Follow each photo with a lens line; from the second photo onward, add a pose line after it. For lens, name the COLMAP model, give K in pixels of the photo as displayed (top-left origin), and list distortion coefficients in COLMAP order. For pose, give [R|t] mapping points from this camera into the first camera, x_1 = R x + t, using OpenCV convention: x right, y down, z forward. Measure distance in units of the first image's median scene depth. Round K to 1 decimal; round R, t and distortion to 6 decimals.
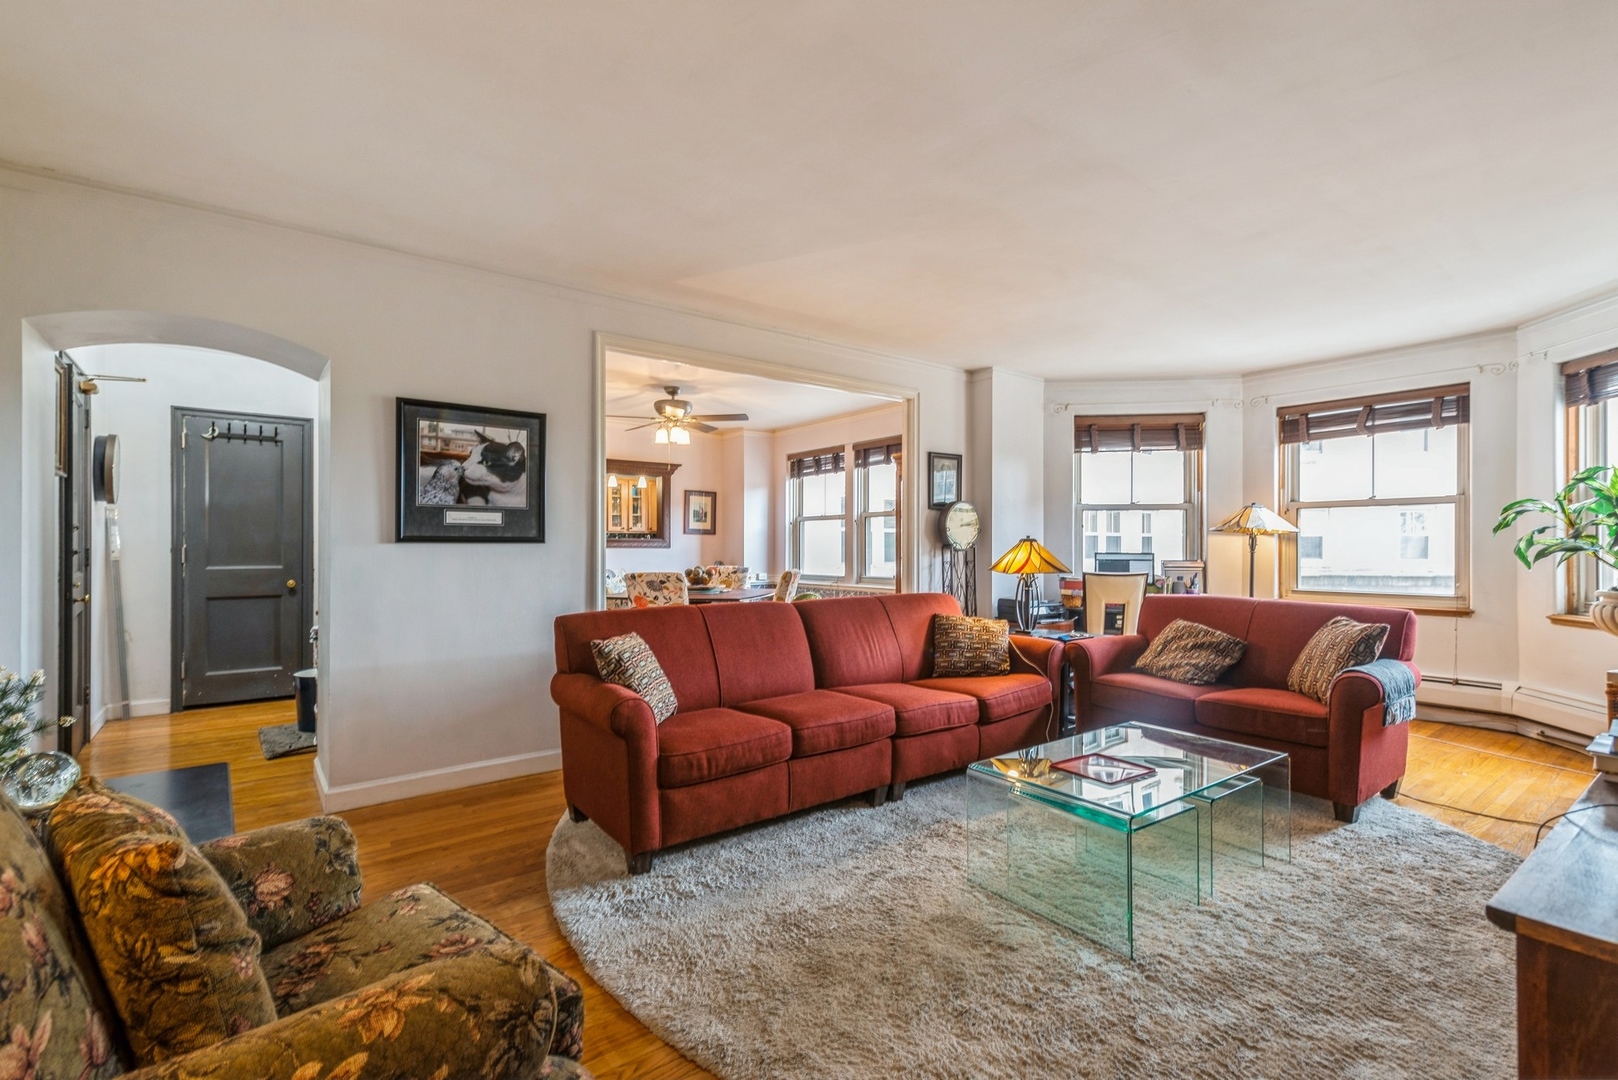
lens RADIAL K [[737.4, 0, 803.5], [0, 737.4, 542.2], [0, 0, 1]] dist [0.054924, -0.000011]
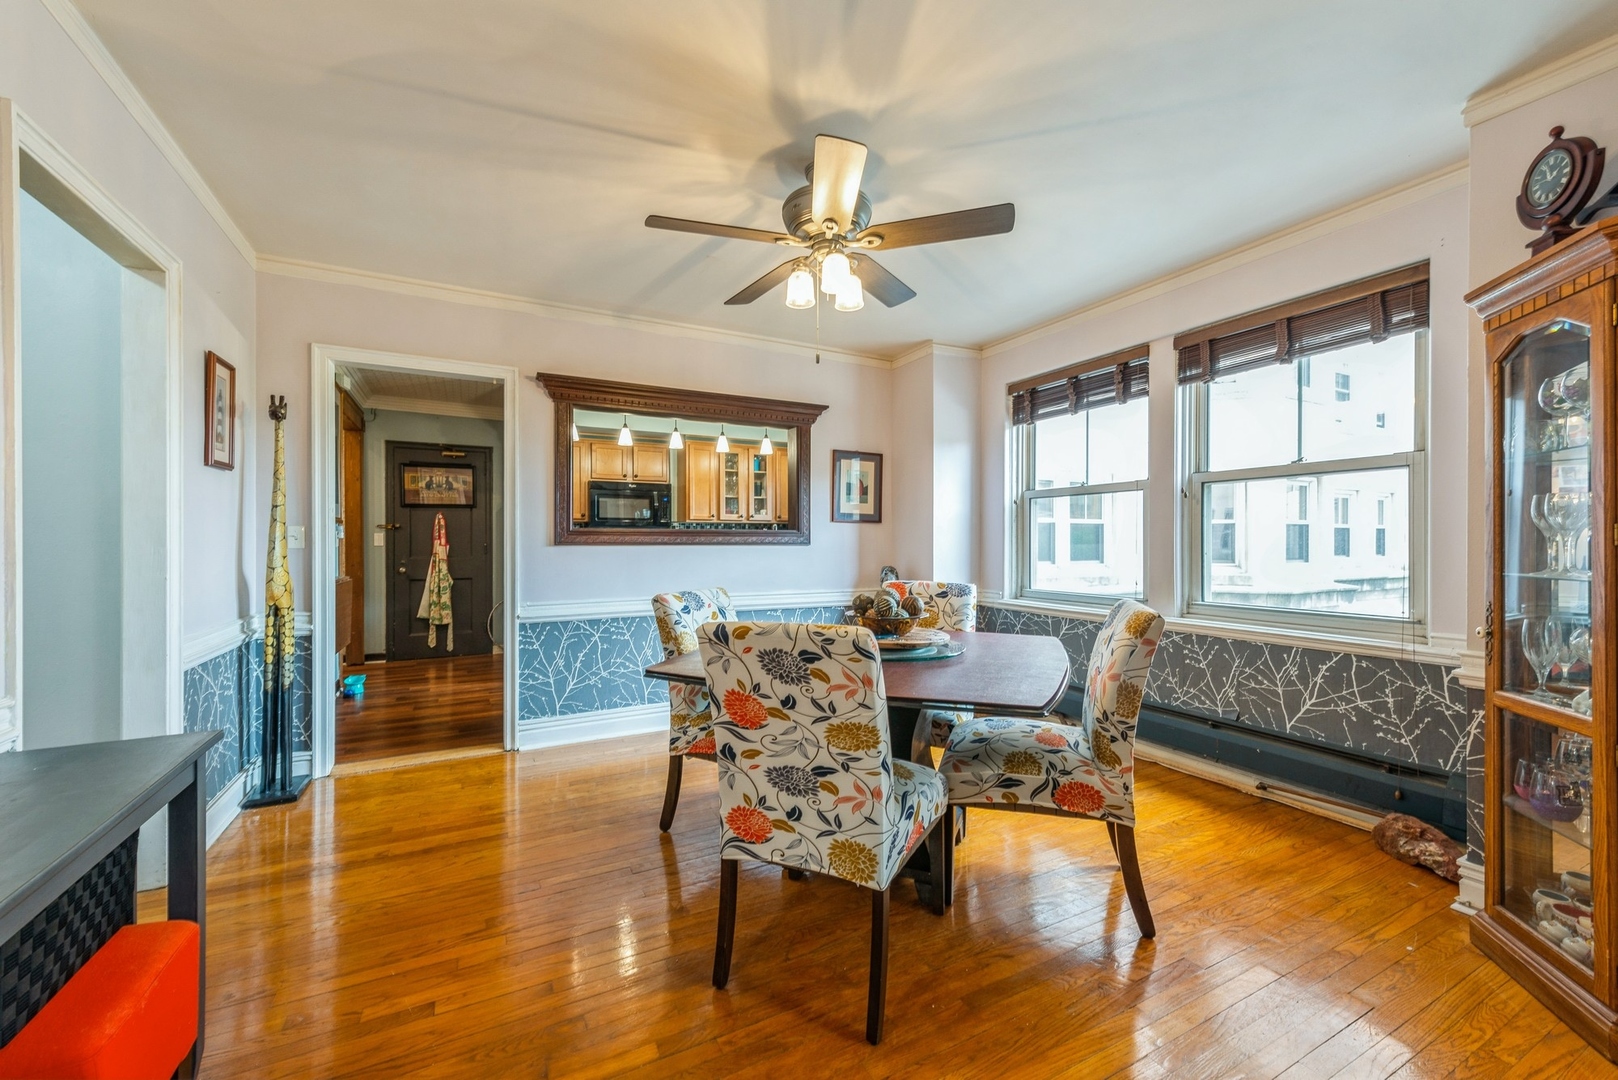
lens RADIAL K [[662.9, 0, 812.3], [0, 662.9, 537.2], [0, 0, 1]] dist [0.001619, 0.000040]
pose [[0.987619, -0.002471, -0.156850, -0.092325], [0.002410, 0.999997, -0.000581, 0.001715], [0.156851, 0.000196, 0.987622, 0.459119]]
